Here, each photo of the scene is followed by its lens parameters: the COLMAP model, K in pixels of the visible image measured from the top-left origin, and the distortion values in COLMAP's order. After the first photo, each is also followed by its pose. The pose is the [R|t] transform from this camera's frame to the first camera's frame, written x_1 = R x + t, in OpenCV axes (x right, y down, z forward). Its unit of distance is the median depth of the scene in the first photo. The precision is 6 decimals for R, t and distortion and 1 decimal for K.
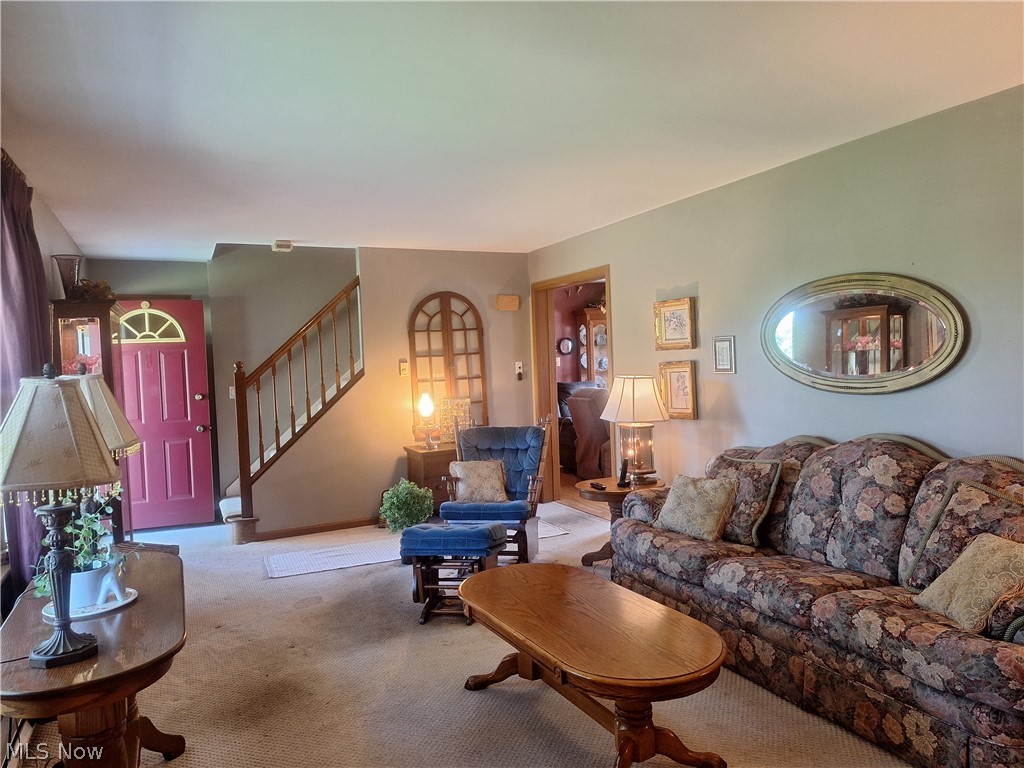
lens RADIAL K [[697.6, 0, 508.9], [0, 697.6, 382.3], [0, 0, 1]] dist [0.063134, -0.077710]
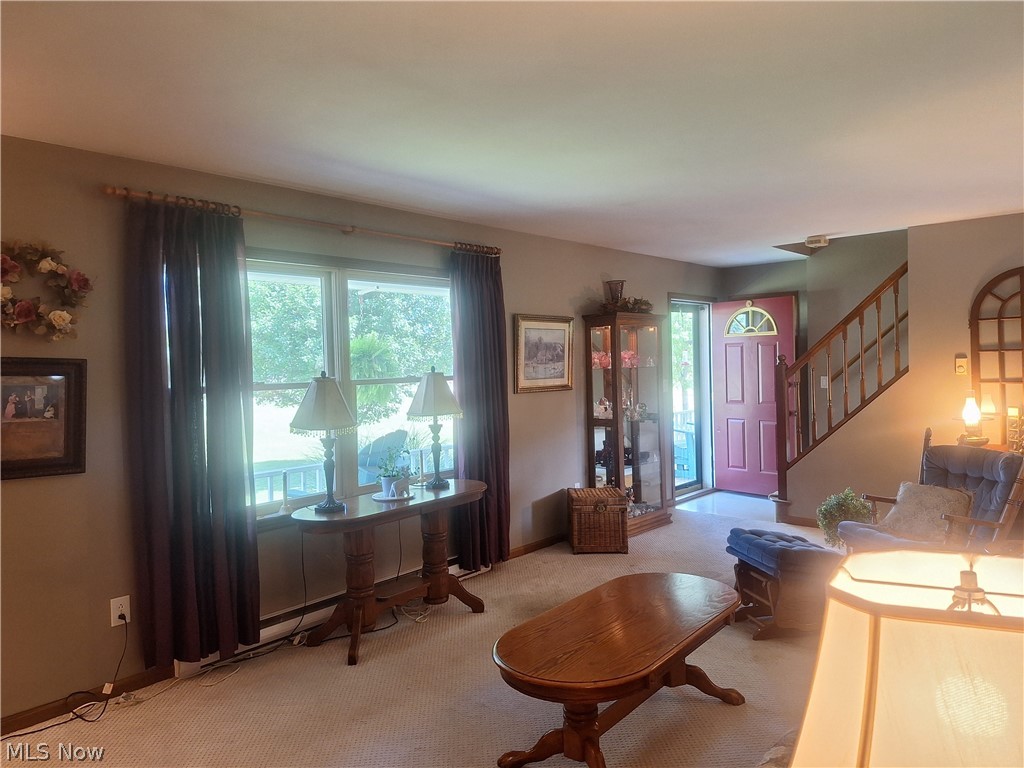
lens RADIAL K [[697.6, 0, 508.9], [0, 697.6, 382.3], [0, 0, 1]] dist [0.063134, -0.077710]
pose [[0.385293, 0.054895, -0.921160, 0.411061], [-0.016304, 0.998478, 0.052683, -0.034238], [0.922650, -0.005279, 0.385602, 0.180971]]
